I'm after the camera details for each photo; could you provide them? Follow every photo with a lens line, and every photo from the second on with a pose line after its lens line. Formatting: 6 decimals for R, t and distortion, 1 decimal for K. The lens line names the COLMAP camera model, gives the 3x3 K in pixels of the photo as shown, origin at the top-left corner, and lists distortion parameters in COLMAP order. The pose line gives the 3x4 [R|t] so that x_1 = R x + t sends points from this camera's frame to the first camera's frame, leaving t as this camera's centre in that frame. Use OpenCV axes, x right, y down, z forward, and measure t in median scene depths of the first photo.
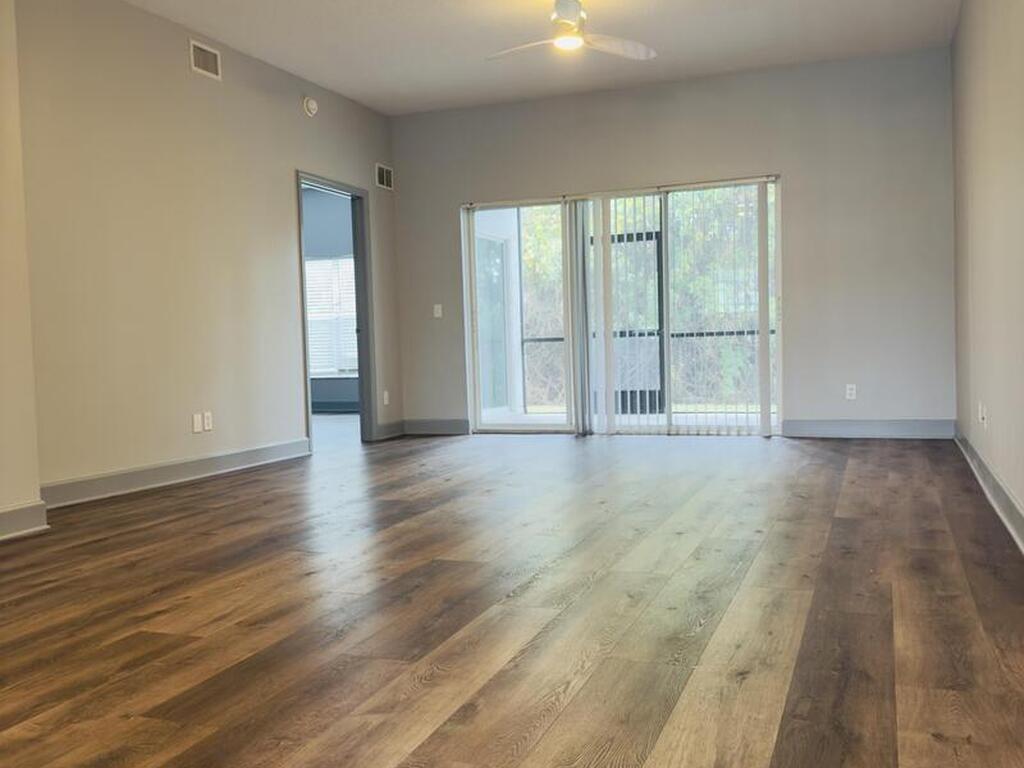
lens RADIAL K [[961.0, 0, 511.4], [0, 961.0, 386.5], [0, 0, 1]] dist [0.040886, 0.000000]
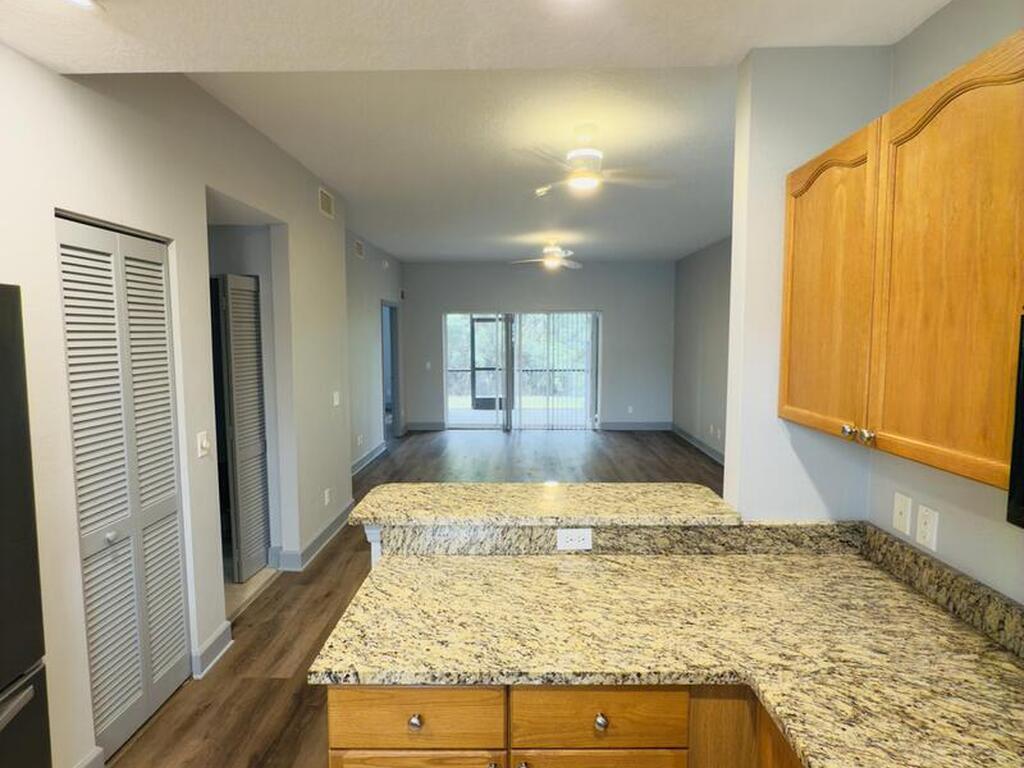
lens RADIAL K [[544.1, 0, 515.1], [0, 544.1, 381.2], [0, 0, 1]] dist [-0.009177, 0.006537]
pose [[0.939234, -0.001406, 0.343274, -0.294371], [-0.012161, 0.999228, 0.037368, -0.093085], [-0.343062, -0.039272, 0.938492, -0.079985]]
